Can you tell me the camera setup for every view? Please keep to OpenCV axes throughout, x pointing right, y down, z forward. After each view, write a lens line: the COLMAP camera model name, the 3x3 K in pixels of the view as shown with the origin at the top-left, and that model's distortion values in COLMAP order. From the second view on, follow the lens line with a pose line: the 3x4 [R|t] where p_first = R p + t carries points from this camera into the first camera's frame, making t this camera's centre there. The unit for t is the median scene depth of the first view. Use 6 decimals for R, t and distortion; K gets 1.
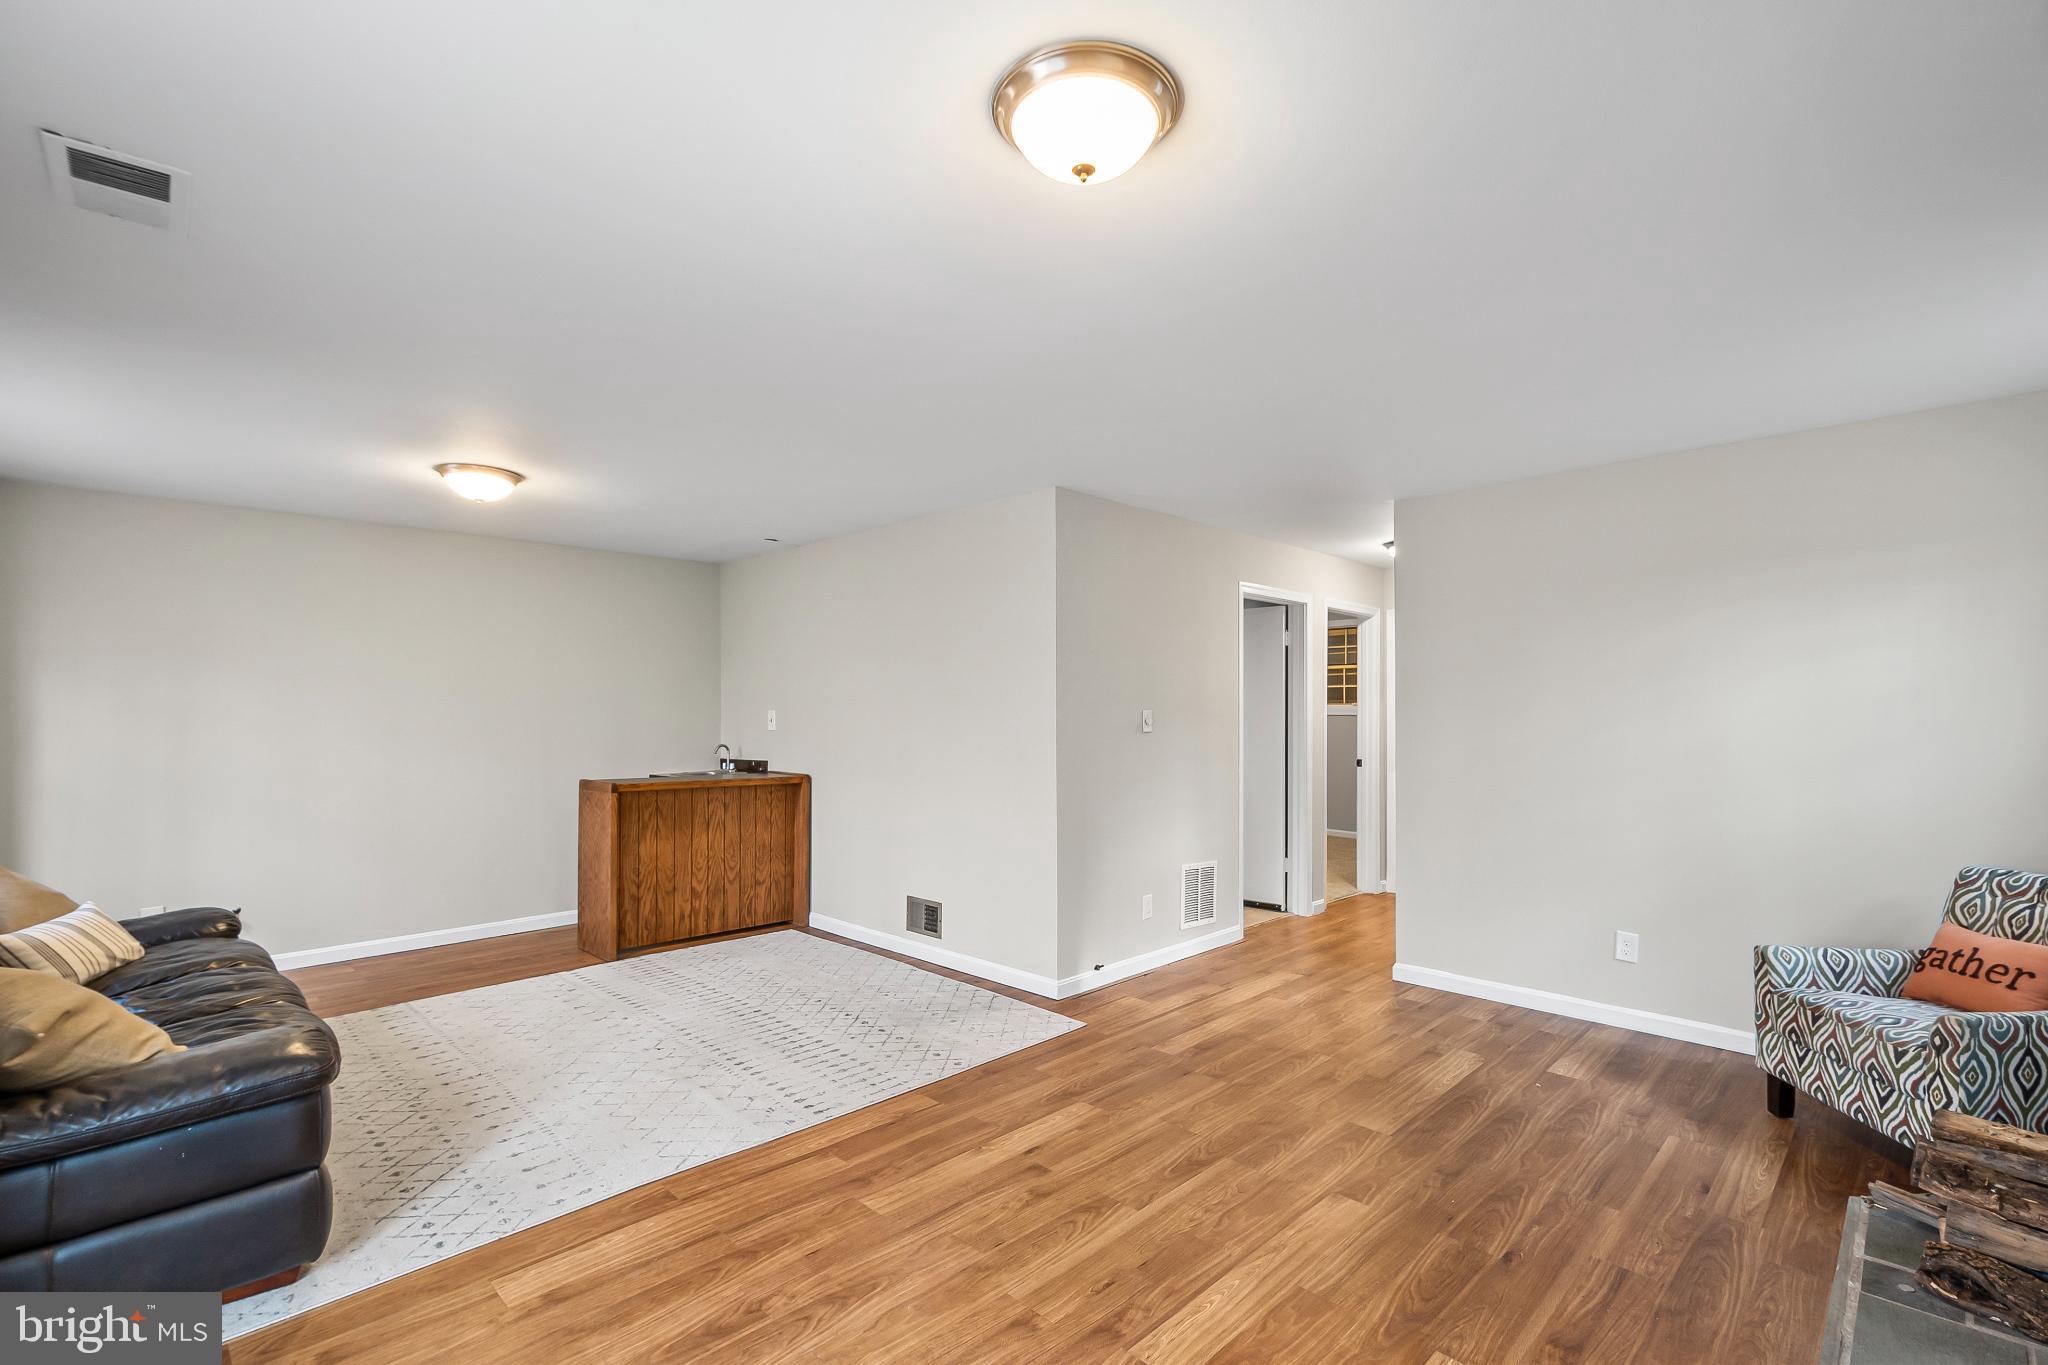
lens RADIAL K [[909.4, 0, 1044.2], [0, 909.4, 721.6], [0, 0, 1]] dist [0.032752, -0.015424]
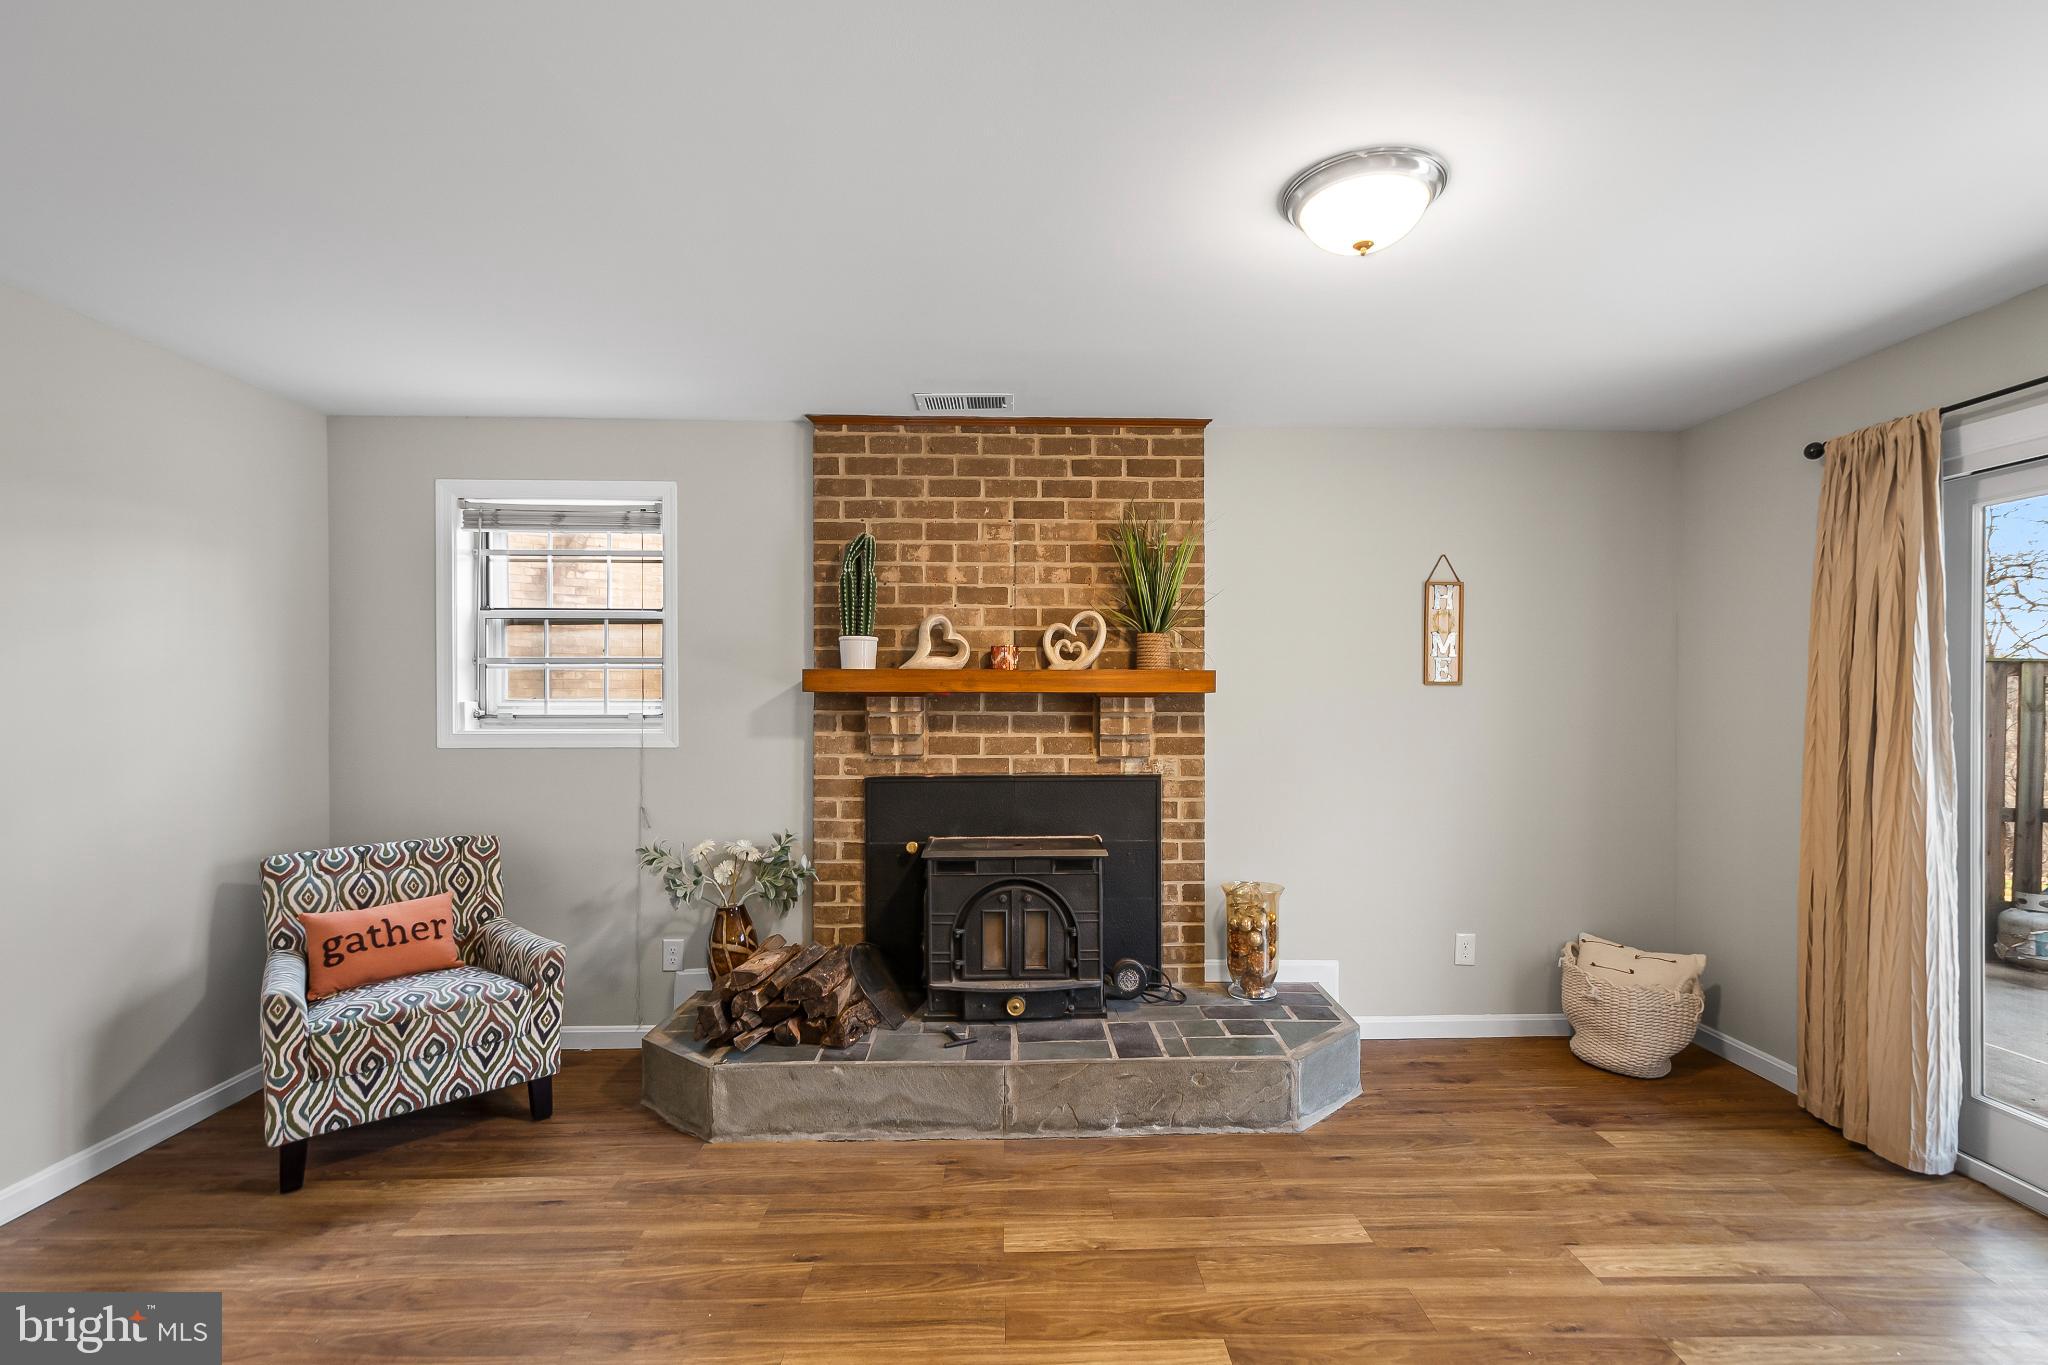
lens RADIAL K [[914.0, 0, 1048.8], [0, 914.0, 712.1], [0, 0, 1]] dist [0.001401, 0.000571]
pose [[-0.721317, -0.005810, 0.692581, -0.254005], [0.009175, 0.999797, 0.017943, -0.005676], [-0.692545, 0.019297, -0.721117, 1.128403]]
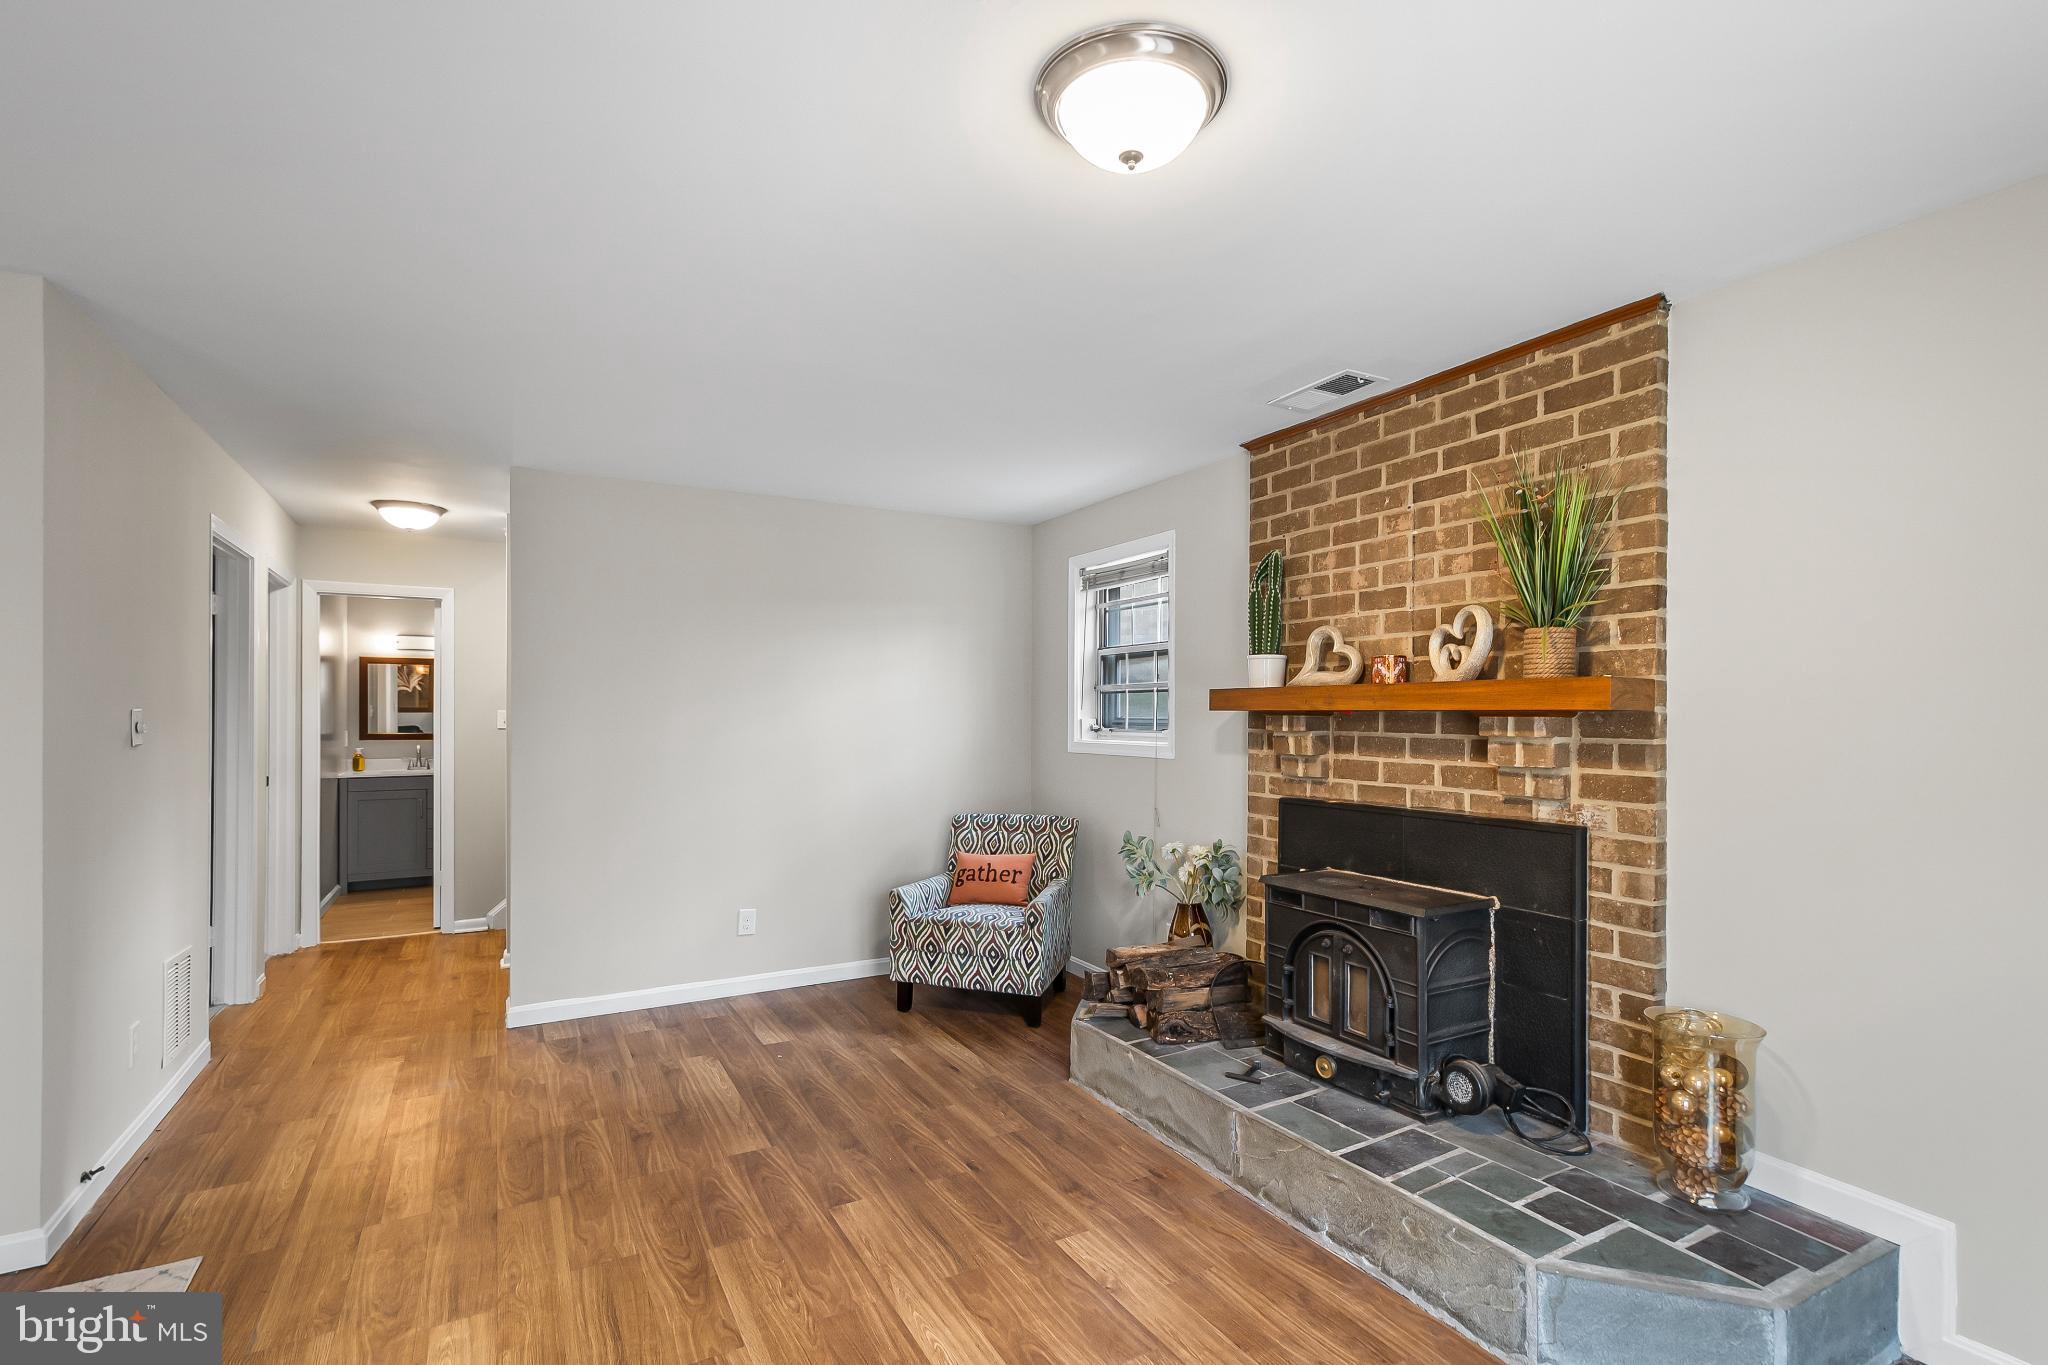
lens RADIAL K [[939.1, 0, 1040.0], [0, 939.1, 719.5], [0, 0, 1]] dist [0.001822, 0.000559]
pose [[0.273494, -0.000172, 0.961874, -0.489245], [0.005341, 0.999985, -0.001340, -0.001212], [-0.961859, 0.005504, 0.273490, 0.431932]]
